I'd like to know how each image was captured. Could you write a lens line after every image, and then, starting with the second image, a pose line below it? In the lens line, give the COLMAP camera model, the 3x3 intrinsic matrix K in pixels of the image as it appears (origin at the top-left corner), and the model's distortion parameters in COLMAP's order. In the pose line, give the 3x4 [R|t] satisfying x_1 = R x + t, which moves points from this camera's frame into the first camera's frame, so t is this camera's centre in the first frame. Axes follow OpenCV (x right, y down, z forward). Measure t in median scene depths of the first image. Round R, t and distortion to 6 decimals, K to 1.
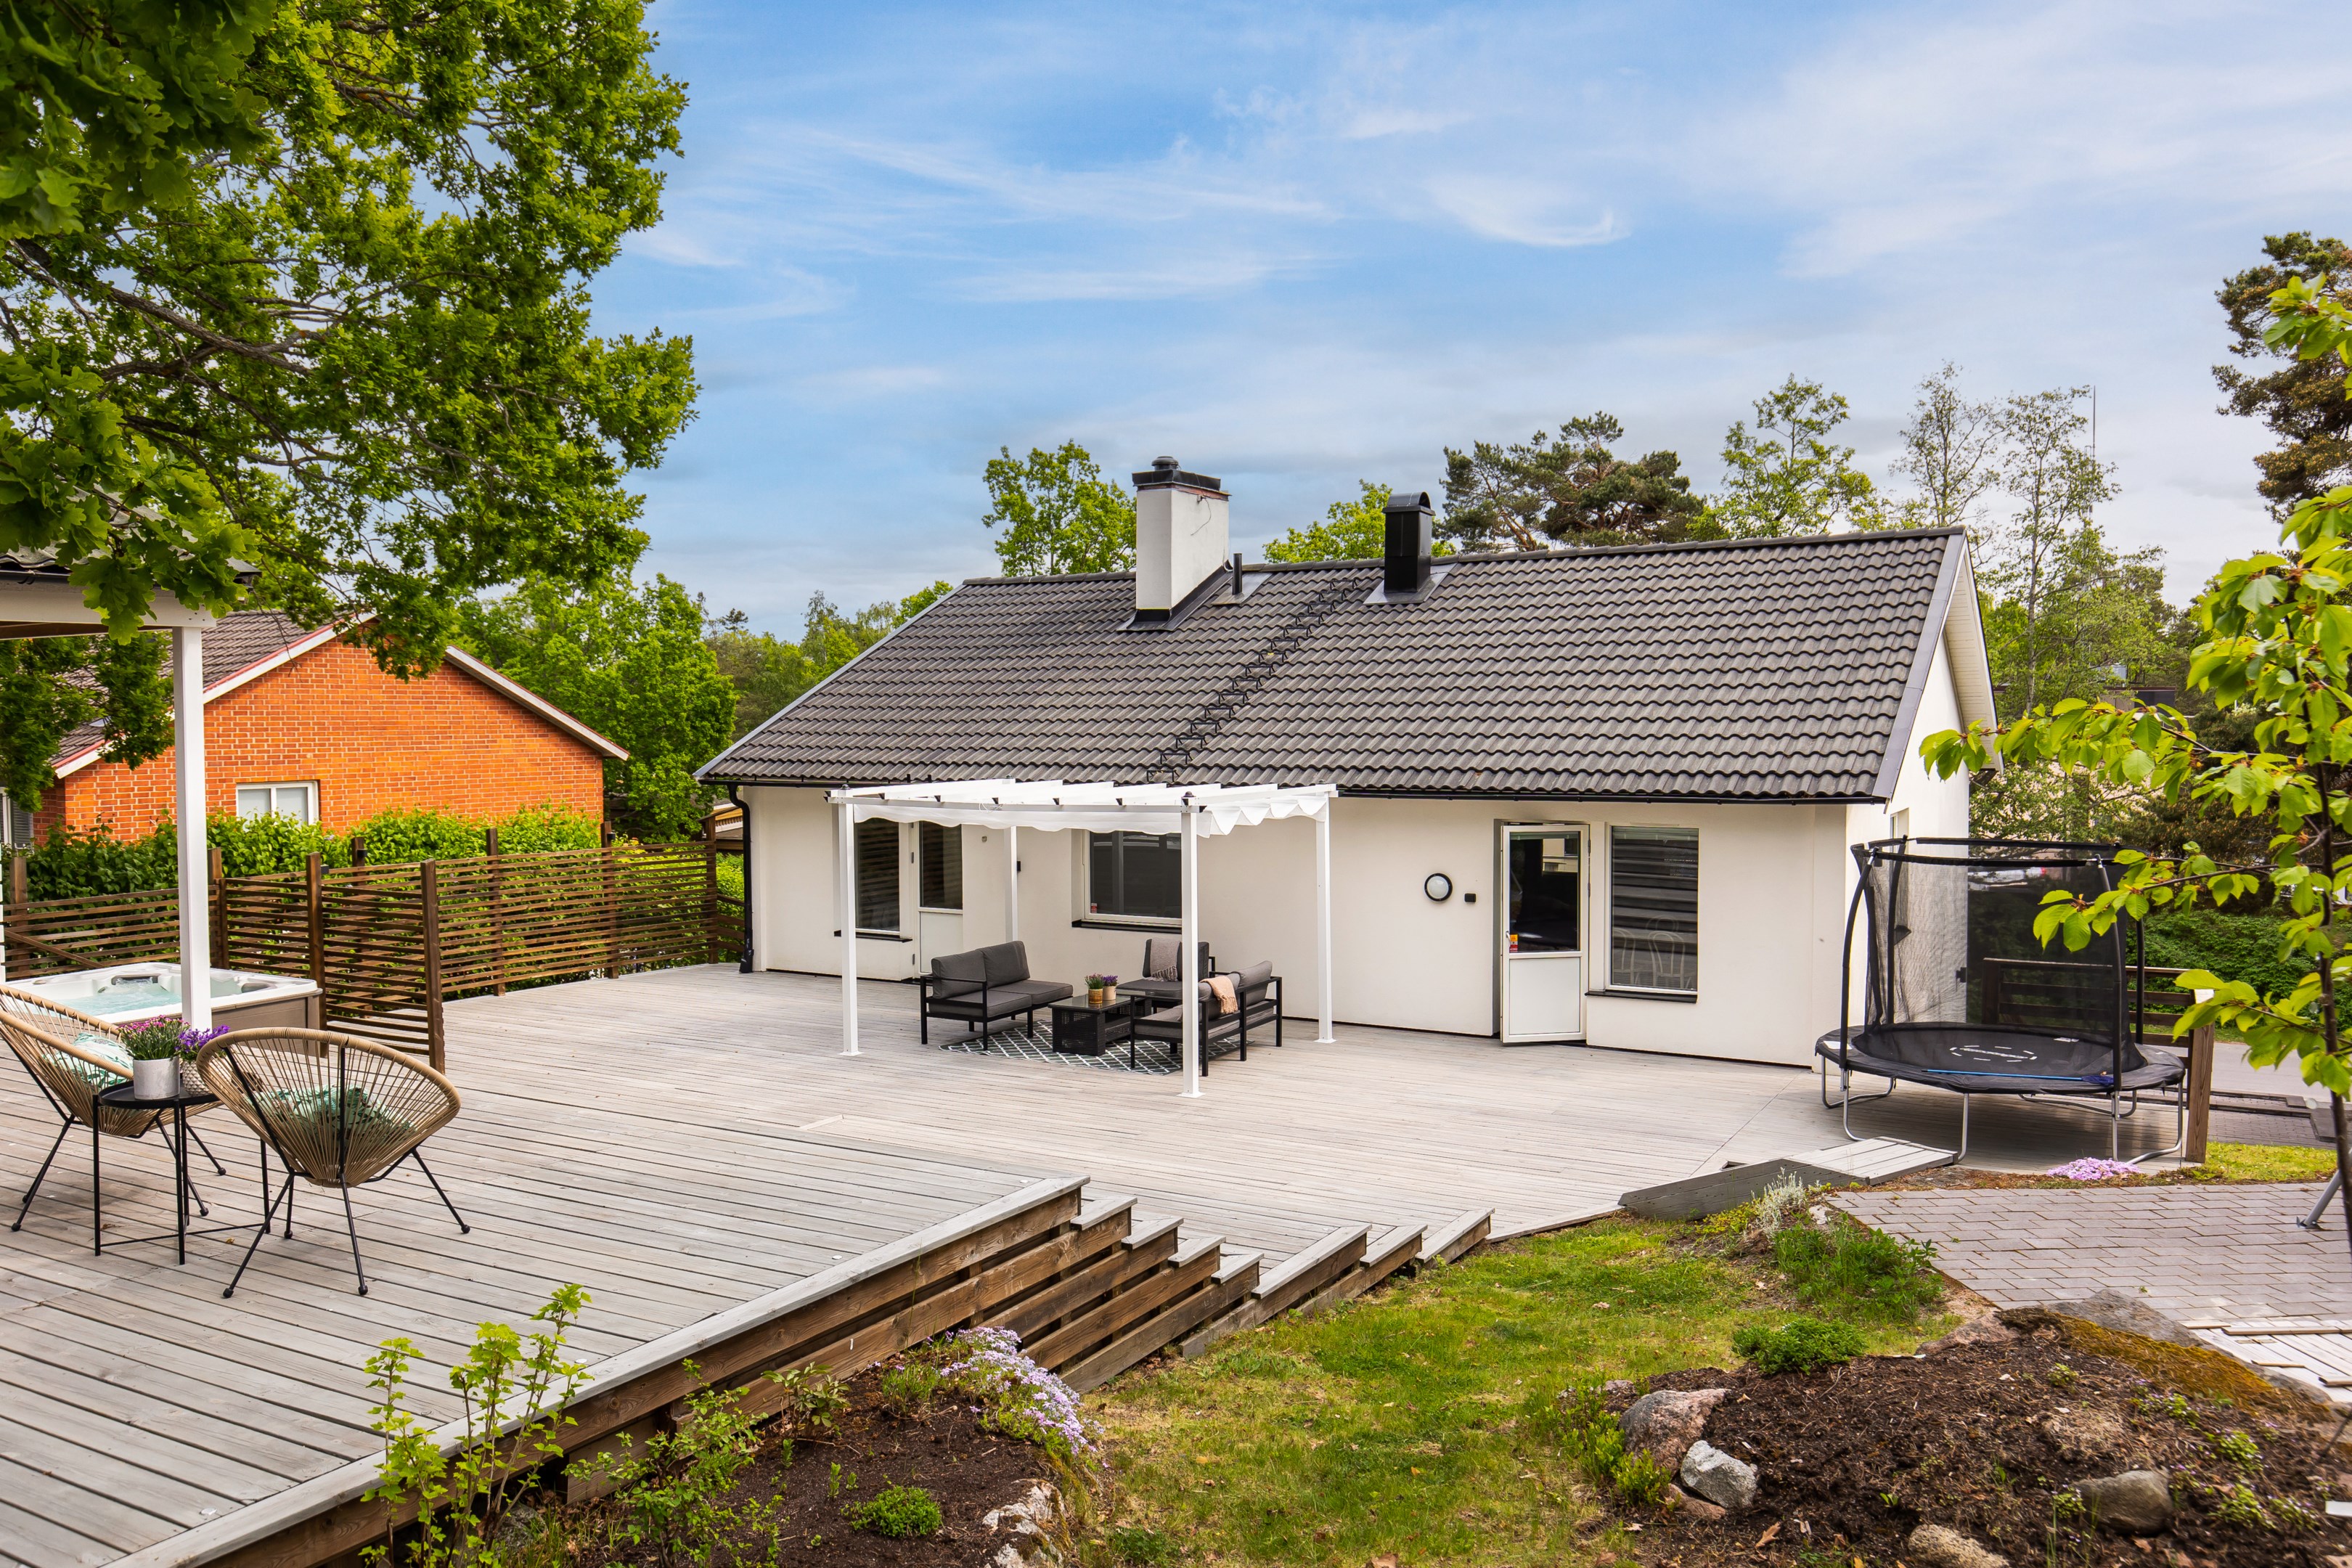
lens RADIAL K [[1704.7, 0, 1177.8], [0, 1704.7, 781.9], [0, 0, 1]] dist [0.002590, 0.002702]
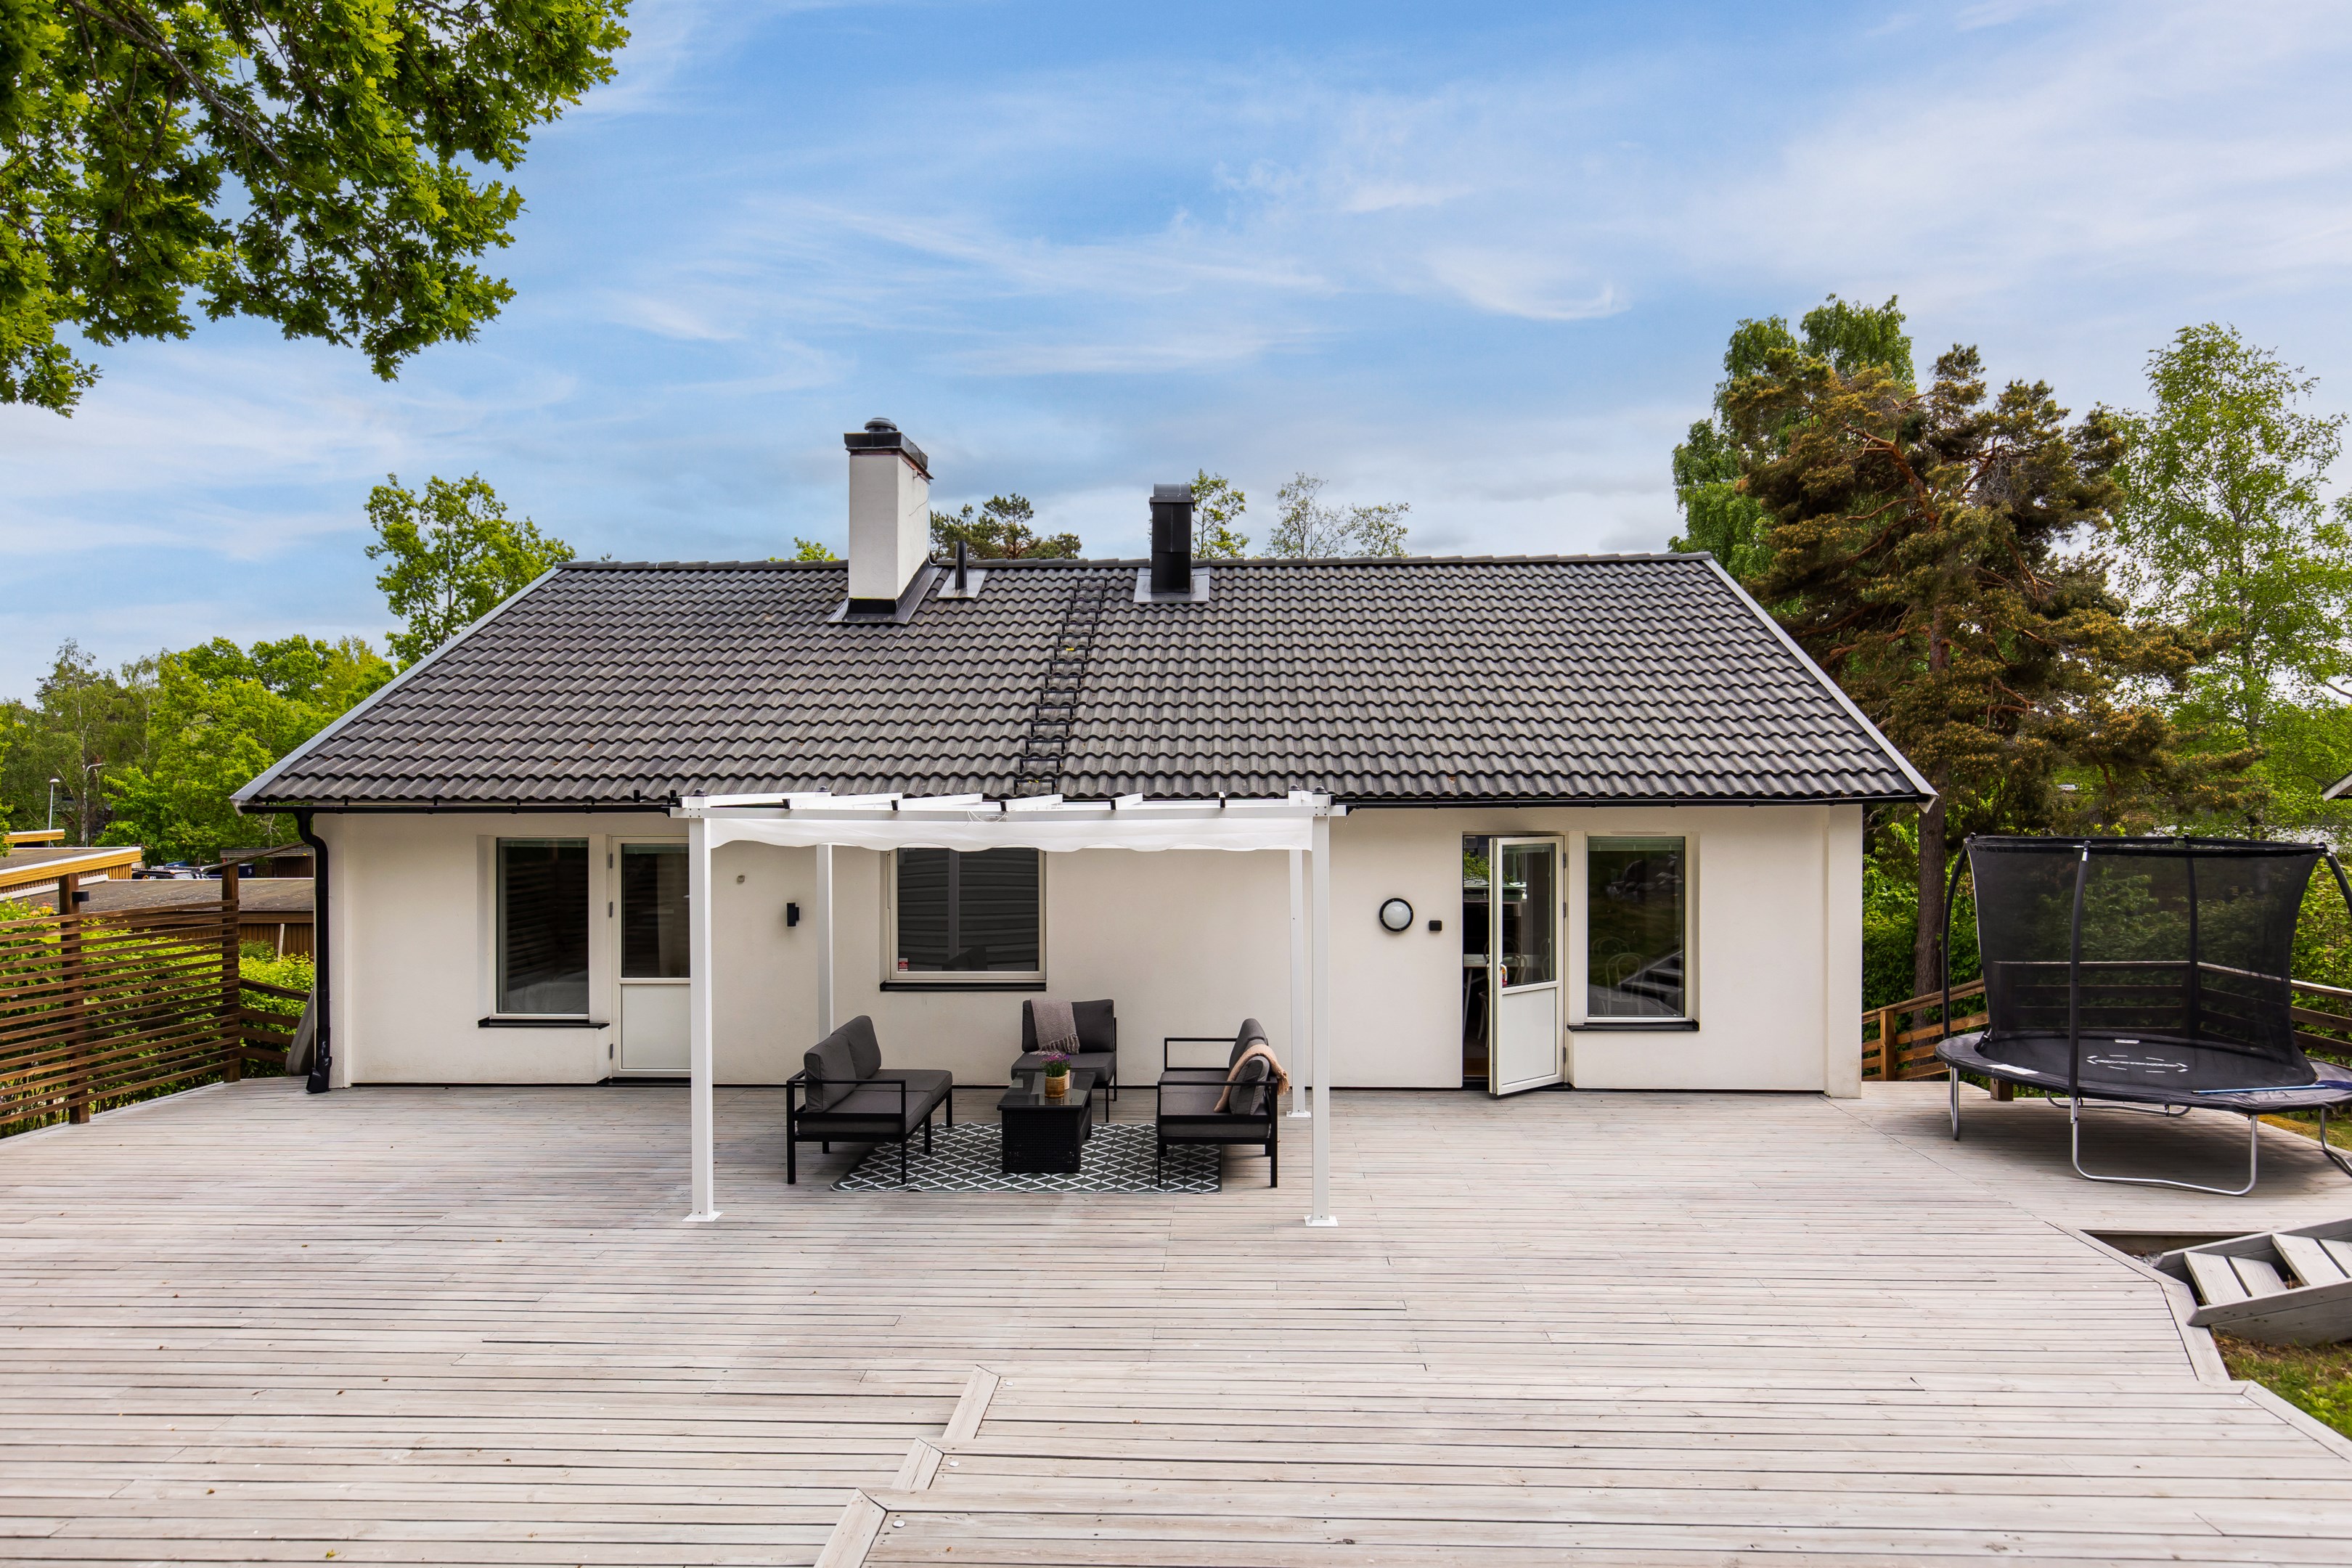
lens RADIAL K [[1421.2, 0, 1165.7], [0, 1421.2, 779.2], [0, 0, 1]] dist [0.004776, 0.000980]
pose [[0.889189, 0.001530, 0.457538, -0.236697], [0.018360, 0.999070, -0.039022, 0.018403], [-0.457172, 0.043098, 0.888333, 0.379246]]
